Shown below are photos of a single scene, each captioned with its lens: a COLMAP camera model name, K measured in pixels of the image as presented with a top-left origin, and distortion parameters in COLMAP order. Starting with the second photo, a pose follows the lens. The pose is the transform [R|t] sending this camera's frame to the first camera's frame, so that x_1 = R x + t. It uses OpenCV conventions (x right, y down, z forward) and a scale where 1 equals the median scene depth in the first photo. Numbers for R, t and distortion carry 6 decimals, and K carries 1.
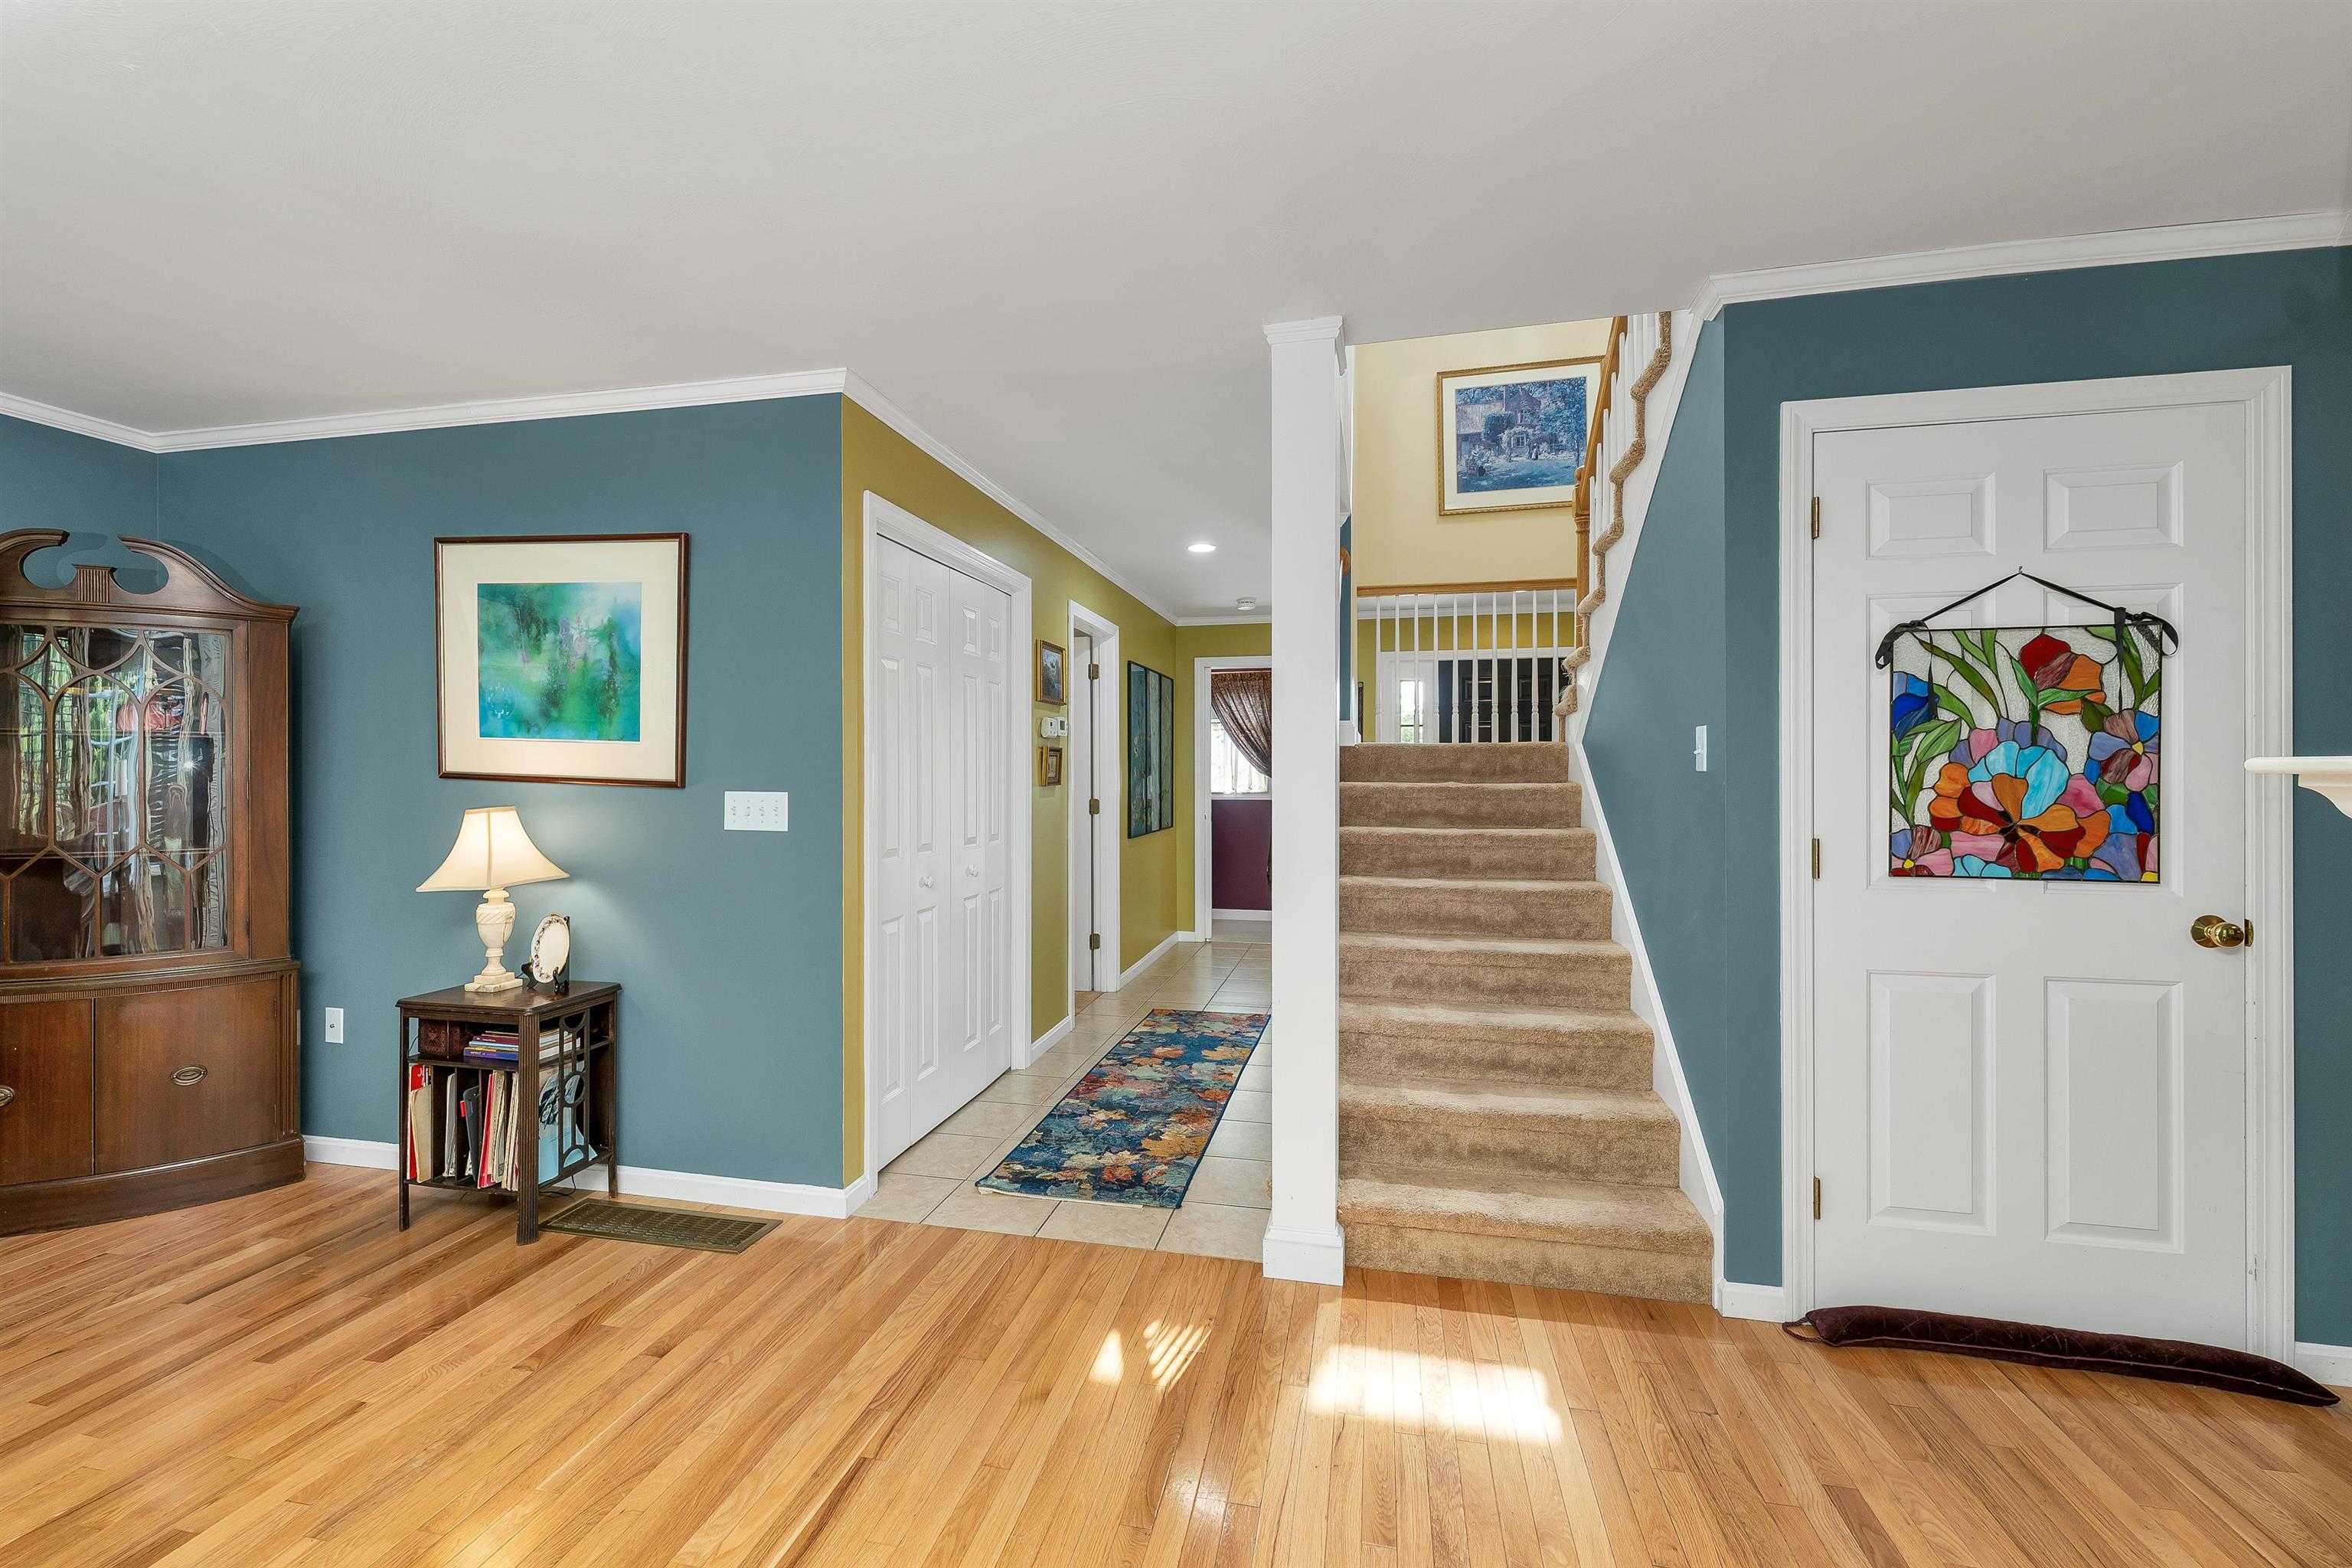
lens RADIAL K [[974.9, 0, 1165.7], [0, 974.9, 776.9], [0, 0, 1]] dist [0.003128, 0.000544]
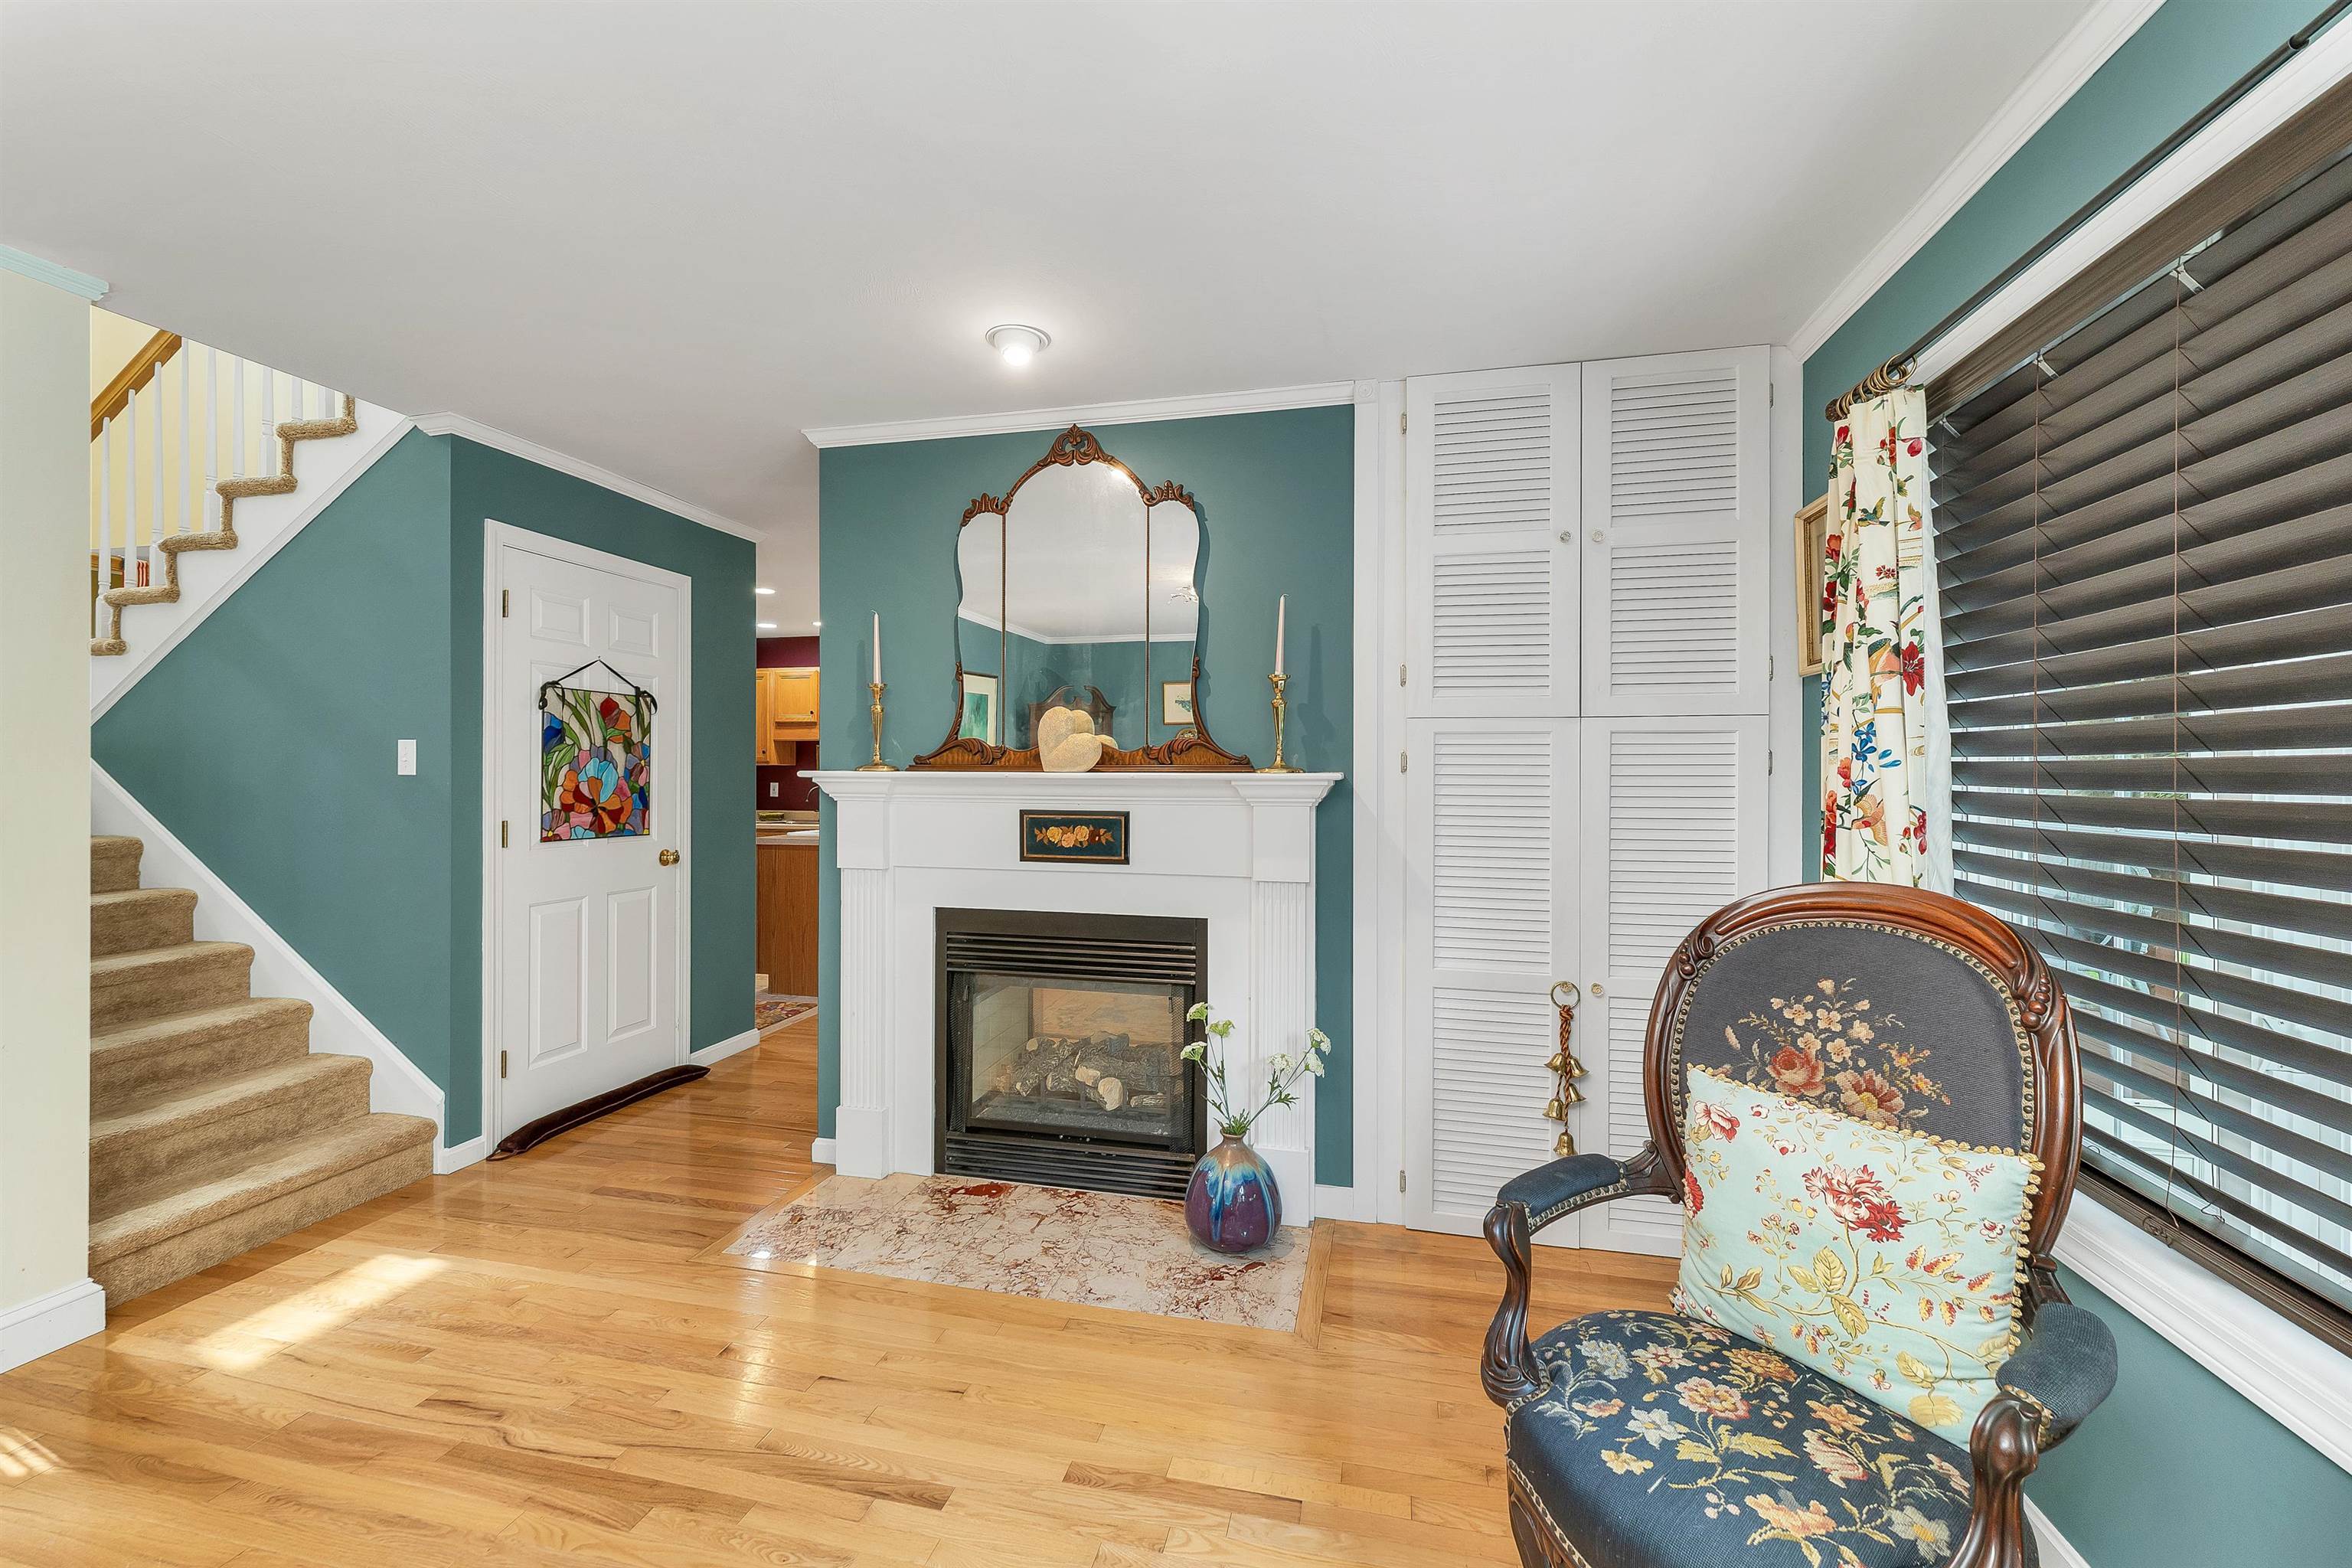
lens RADIAL K [[974.9, 0, 1165.7], [0, 974.9, 776.9], [0, 0, 1]] dist [0.003128, 0.000544]
pose [[0.016831, -0.000453, 0.999858, -0.796867], [0.001856, 0.999998, 0.000422, -0.001795], [-0.999857, 0.001848, 0.016832, -0.024898]]
